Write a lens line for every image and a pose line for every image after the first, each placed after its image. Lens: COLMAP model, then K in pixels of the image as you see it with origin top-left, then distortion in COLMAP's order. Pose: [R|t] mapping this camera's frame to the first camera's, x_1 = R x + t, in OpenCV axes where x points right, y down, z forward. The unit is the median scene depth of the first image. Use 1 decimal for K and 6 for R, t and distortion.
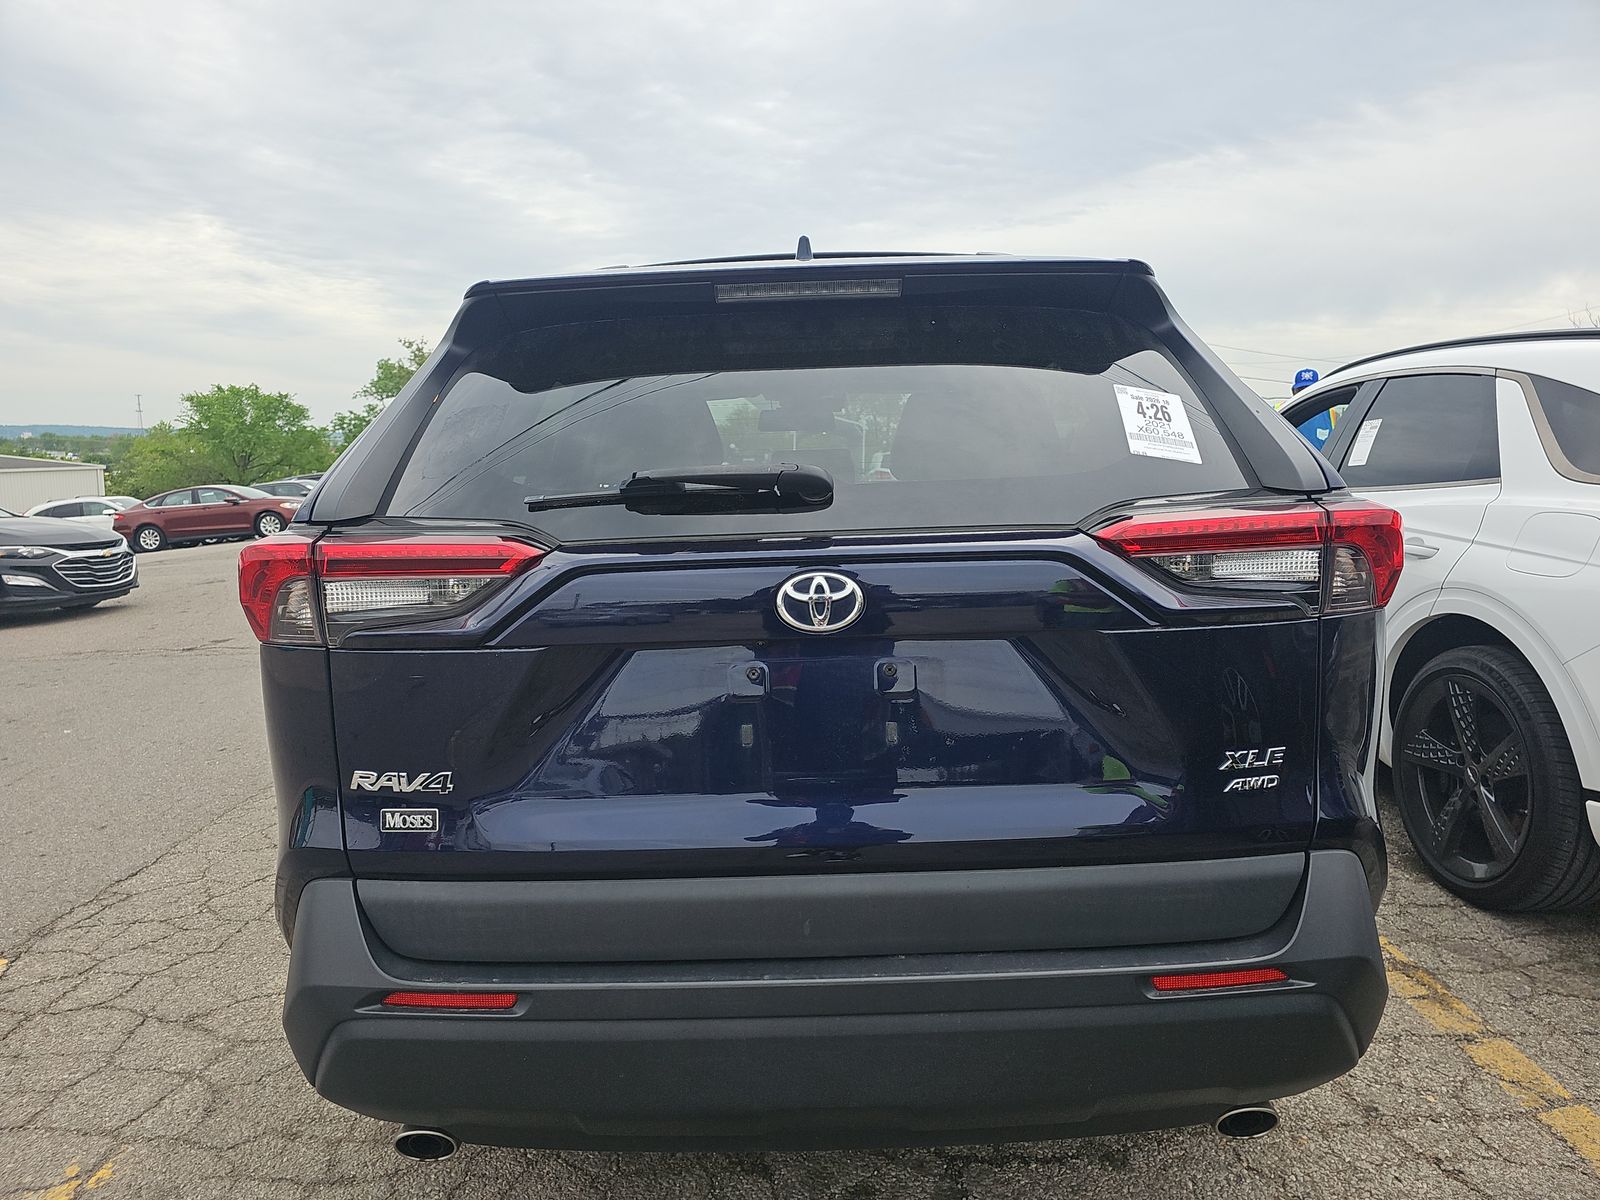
lens RADIAL K [[1110.2, 0, 770.6], [0, 1110.2, 605.2], [0, 0, 1]] dist [0.031298, 0.000673]
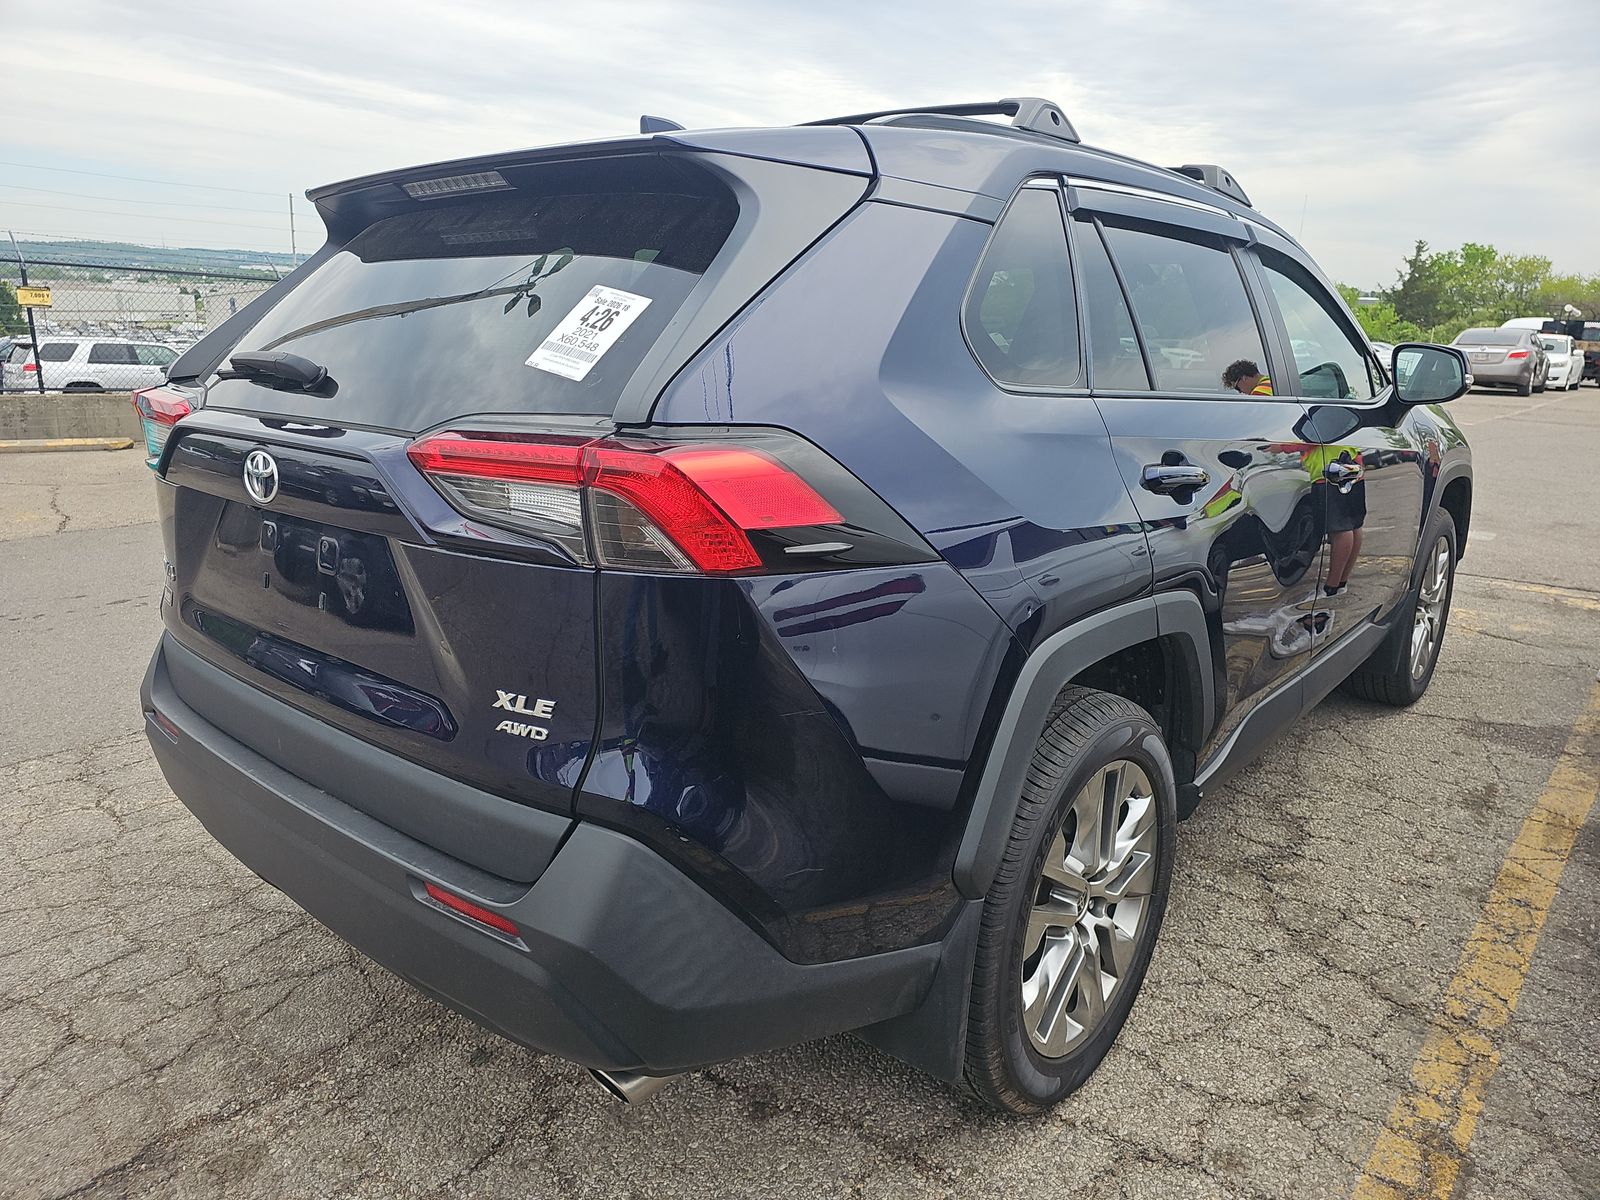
lens RADIAL K [[1073.3, 0, 772.2], [0, 1073.3, 599.7], [0, 0, 1]] dist [0.036482, -0.000484]
pose [[0.765848, 0.200325, -0.611022, 0.064378], [-0.120214, 0.978085, 0.169993, -0.007271], [0.631685, -0.056735, 0.773146, 0.025271]]
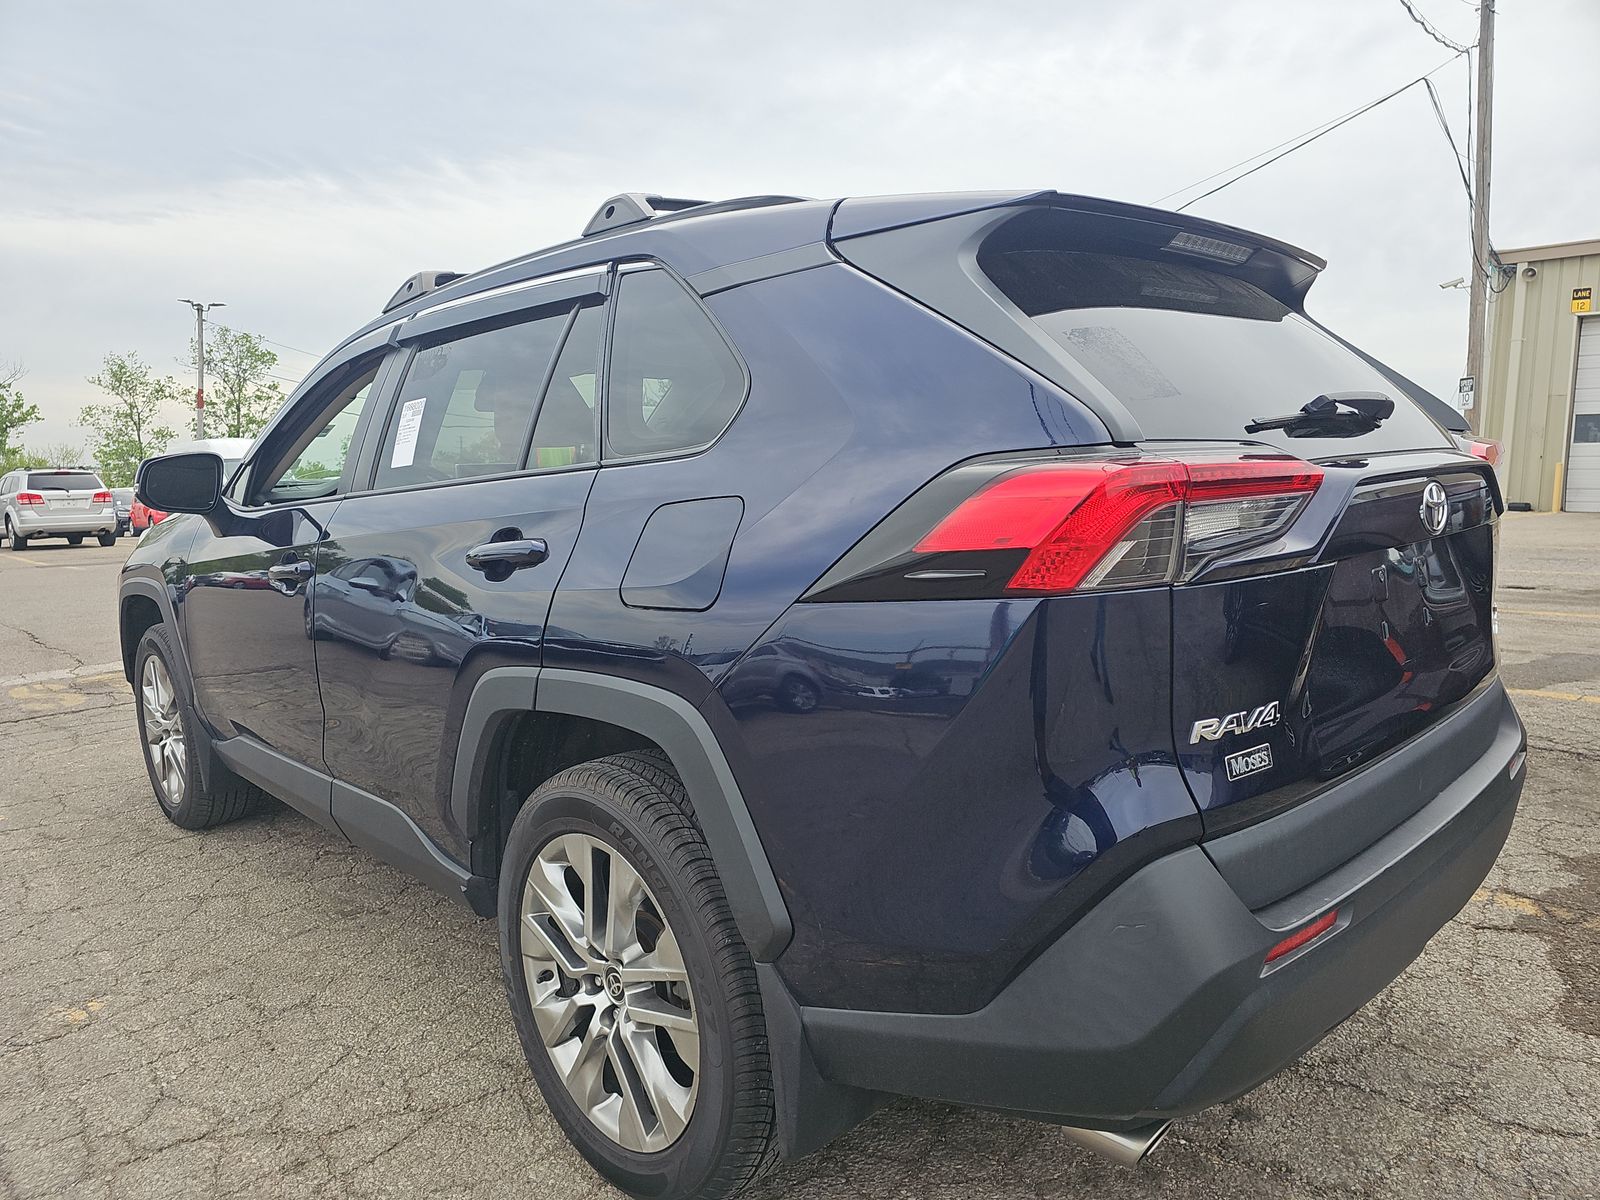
lens RADIAL K [[1073.3, 0, 772.2], [0, 1073.3, 599.7], [0, 0, 1]] dist [0.036482, -0.000484]
pose [[0.718242, -0.094753, 0.689311, -0.069381], [0.107029, 0.993939, 0.025105, -0.000306], [-0.687512, 0.055745, 0.724030, 0.035192]]
